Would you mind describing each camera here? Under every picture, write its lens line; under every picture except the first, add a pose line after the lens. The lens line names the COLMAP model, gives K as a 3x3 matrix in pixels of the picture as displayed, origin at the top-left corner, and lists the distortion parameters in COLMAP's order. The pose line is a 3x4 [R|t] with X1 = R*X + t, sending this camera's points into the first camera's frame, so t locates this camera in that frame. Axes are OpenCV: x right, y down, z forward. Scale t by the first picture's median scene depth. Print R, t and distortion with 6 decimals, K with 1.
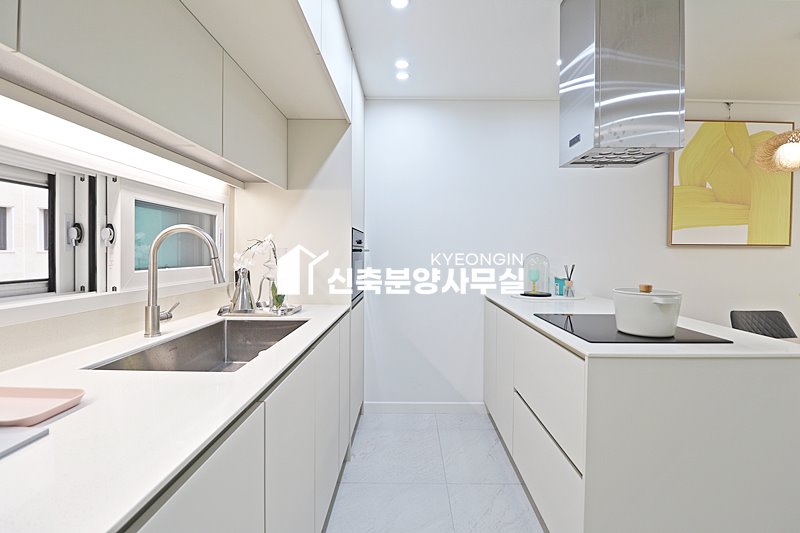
lens RADIAL K [[369.5, 0, 402.8], [0, 369.5, 257.0], [0, 0, 1]] dist [0.001279, -0.013073]
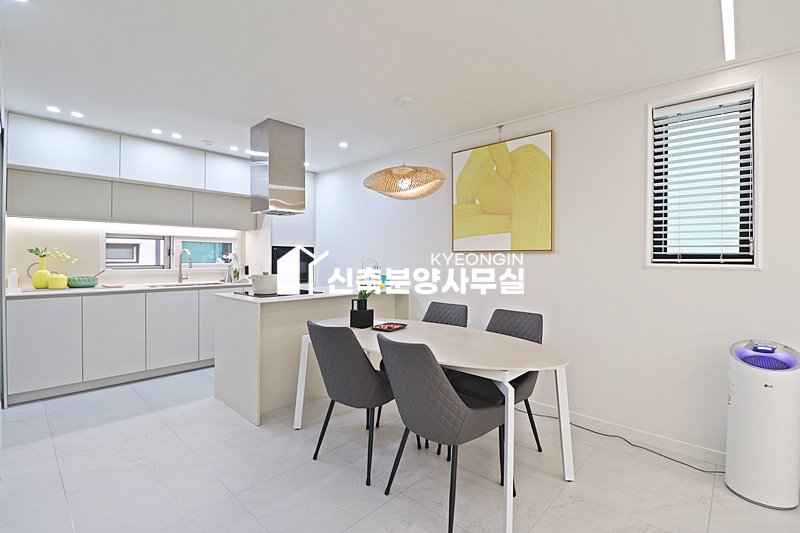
lens RADIAL K [[369.5, 0, 402.8], [0, 369.5, 257.0], [0, 0, 1]] dist [0.001279, -0.013073]
pose [[0.738854, -0.001085, -0.673865, 1.461082], [-0.005606, 0.999954, -0.007756, -0.003625], [0.673843, 0.009508, 0.738814, -0.048776]]
